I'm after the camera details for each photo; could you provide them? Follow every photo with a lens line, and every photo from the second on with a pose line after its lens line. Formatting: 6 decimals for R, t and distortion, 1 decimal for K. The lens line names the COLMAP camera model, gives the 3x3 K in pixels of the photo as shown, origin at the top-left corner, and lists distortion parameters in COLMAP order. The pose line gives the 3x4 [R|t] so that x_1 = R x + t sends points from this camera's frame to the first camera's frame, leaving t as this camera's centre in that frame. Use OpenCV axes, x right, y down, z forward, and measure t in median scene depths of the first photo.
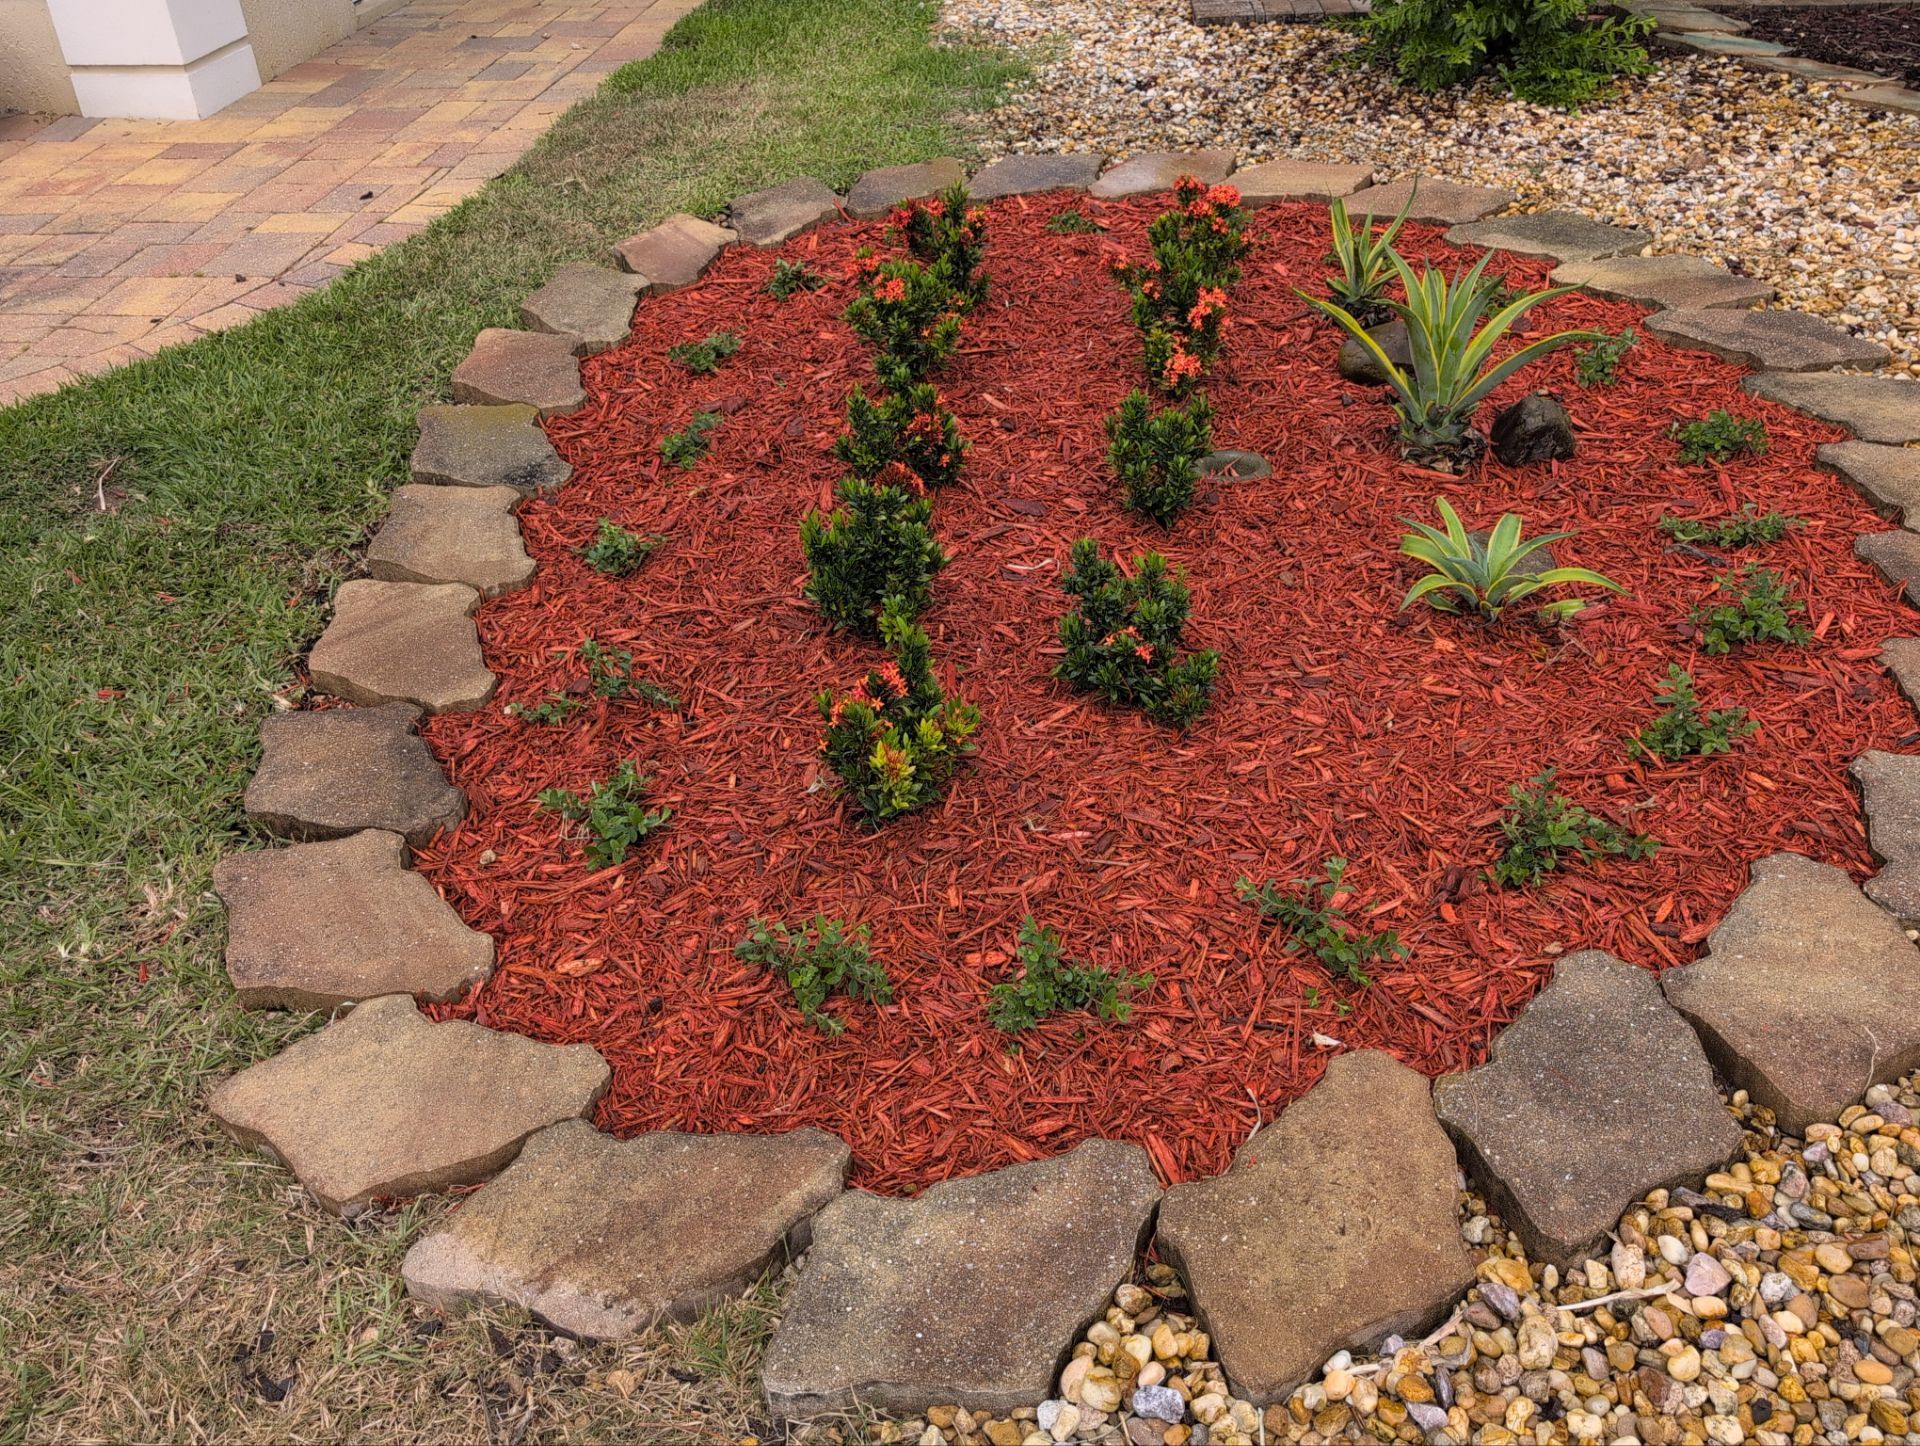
lens RADIAL K [[1603.6, 0, 948.8], [0, 1603.6, 751.7], [0, 0, 1]] dist [0.012455, -0.018866]
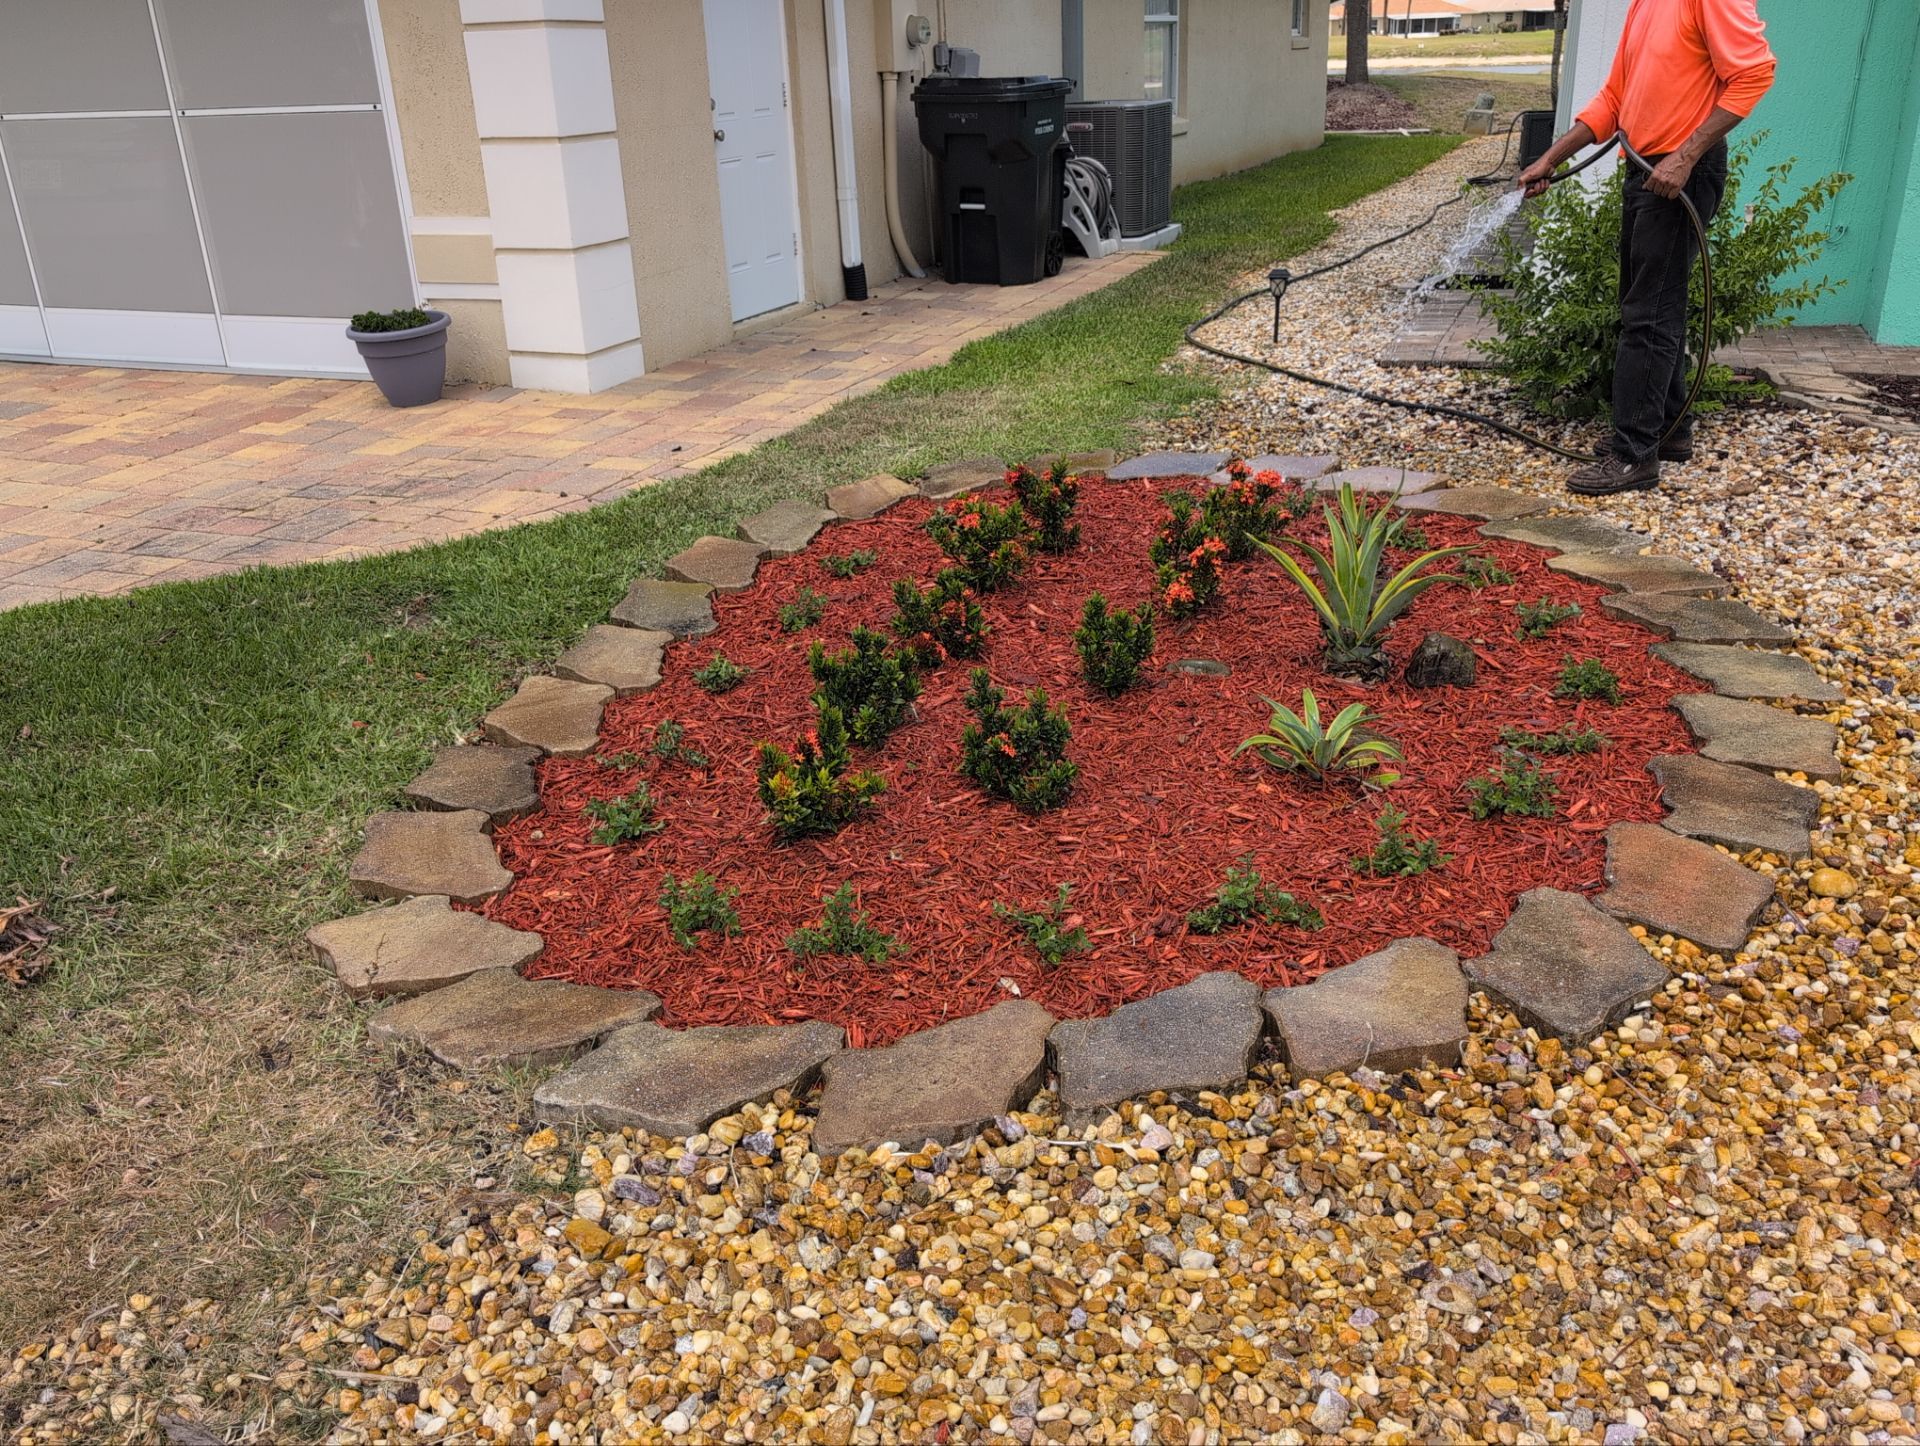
lens RADIAL K [[1603.6, 0, 953.2], [0, 1603.6, 727.8], [0, 0, 1]] dist [0.012455, -0.018866]
pose [[0.963645, 0.105887, -0.245307, 0.316571], [-0.154708, 0.969678, -0.189180, 0.141059], [0.217837, 0.220254, 0.950808, -0.242190]]
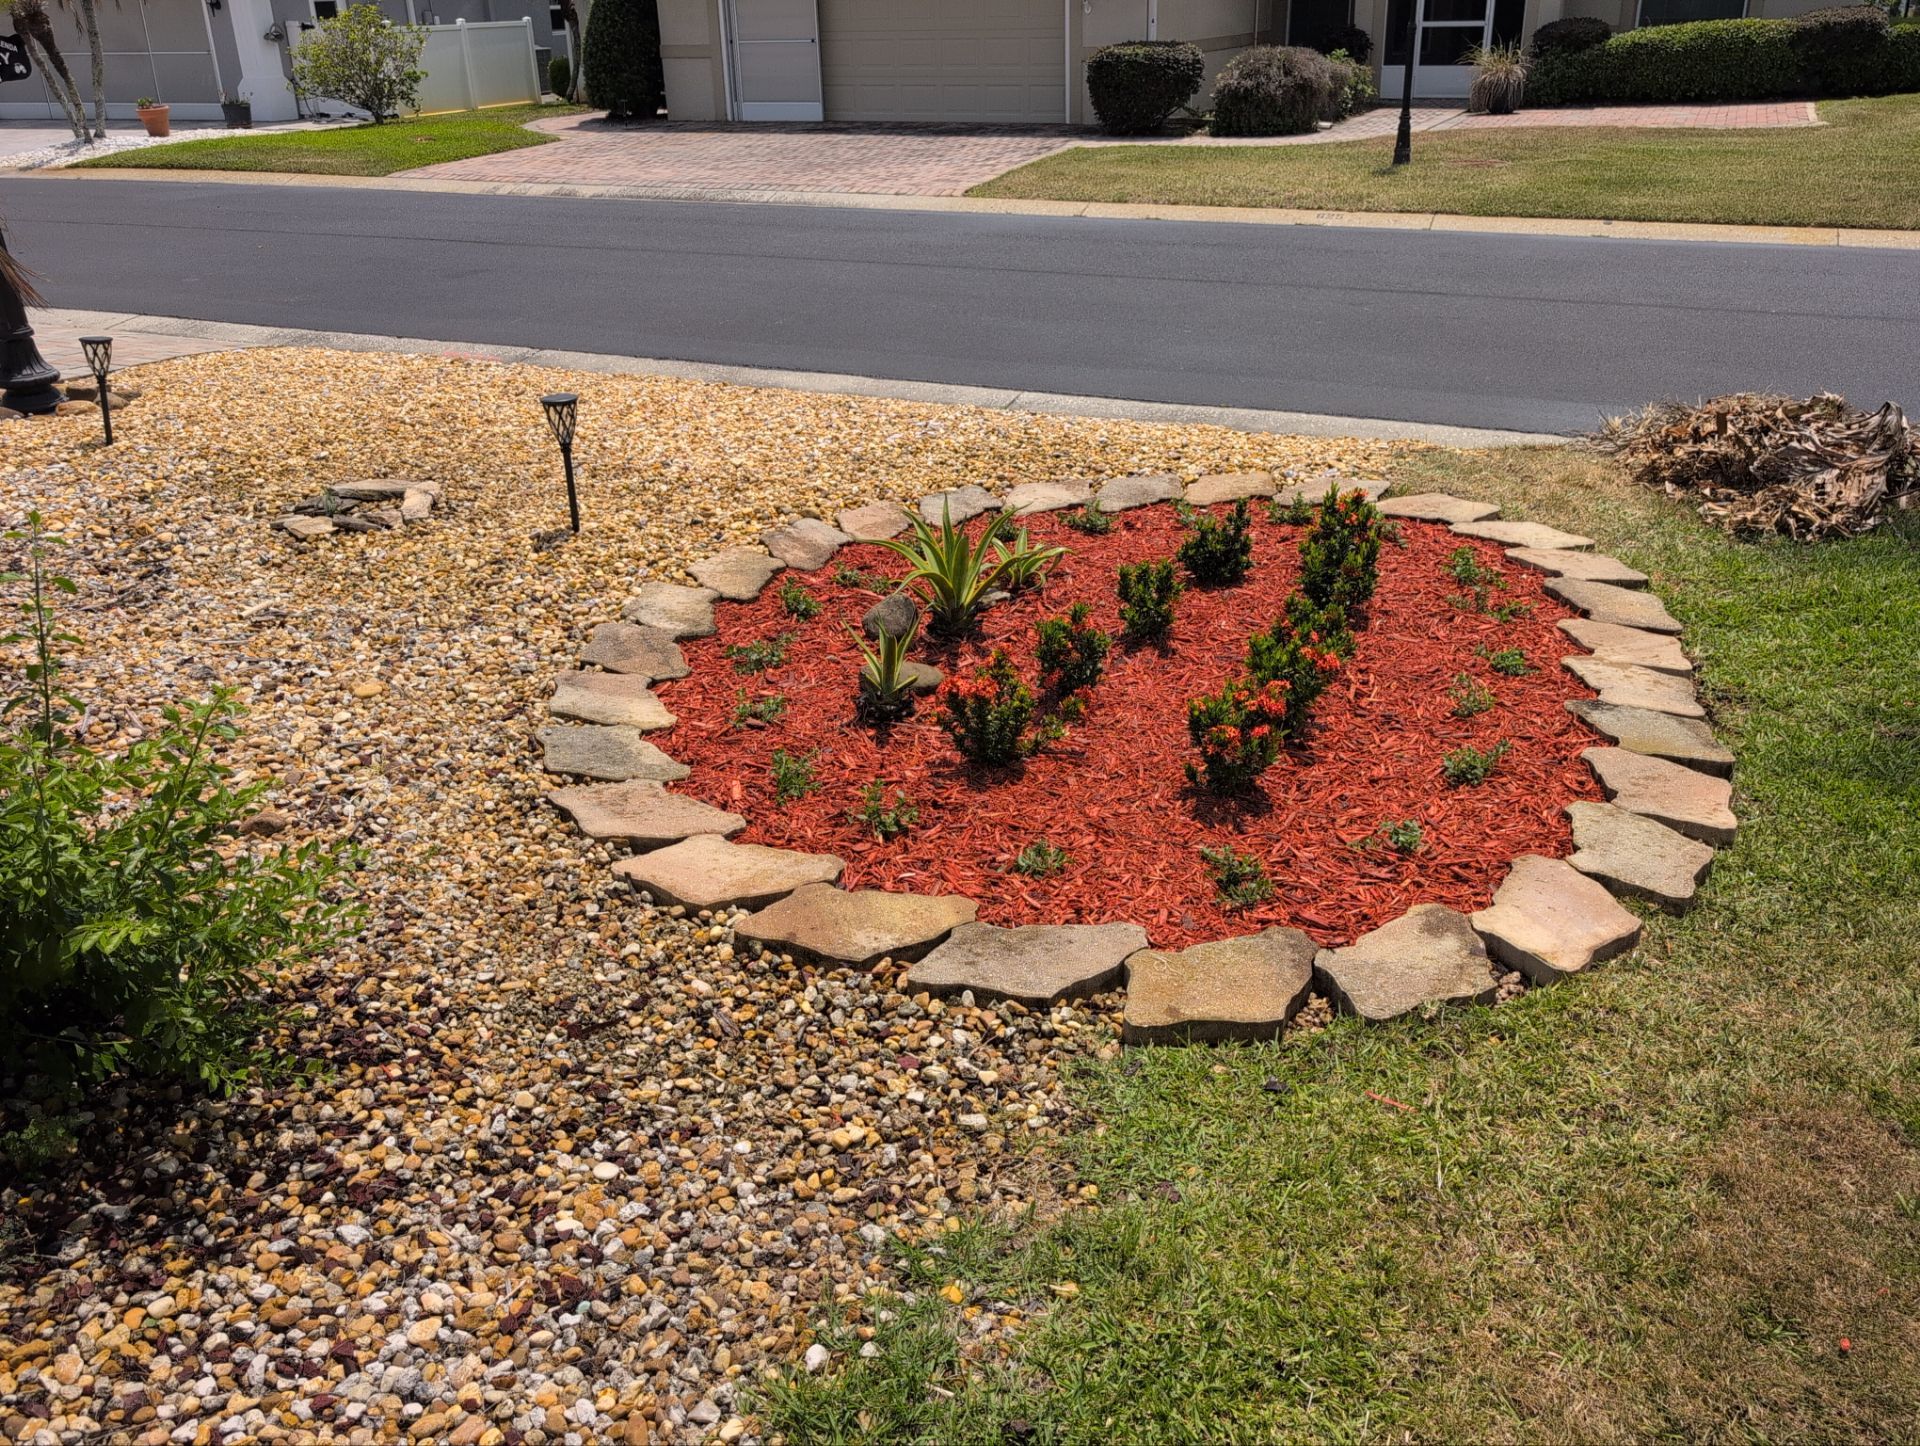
lens RADIAL K [[1603.6, 0, 963.6], [0, 1603.6, 717.4], [0, 0, 1]] dist [0.012455, -0.018866]
pose [[-0.952930, -0.073747, 0.294084, -0.163264], [0.217136, 0.510963, 0.831726, -1.434782], [-0.211603, 0.856433, -0.470899, 1.815567]]
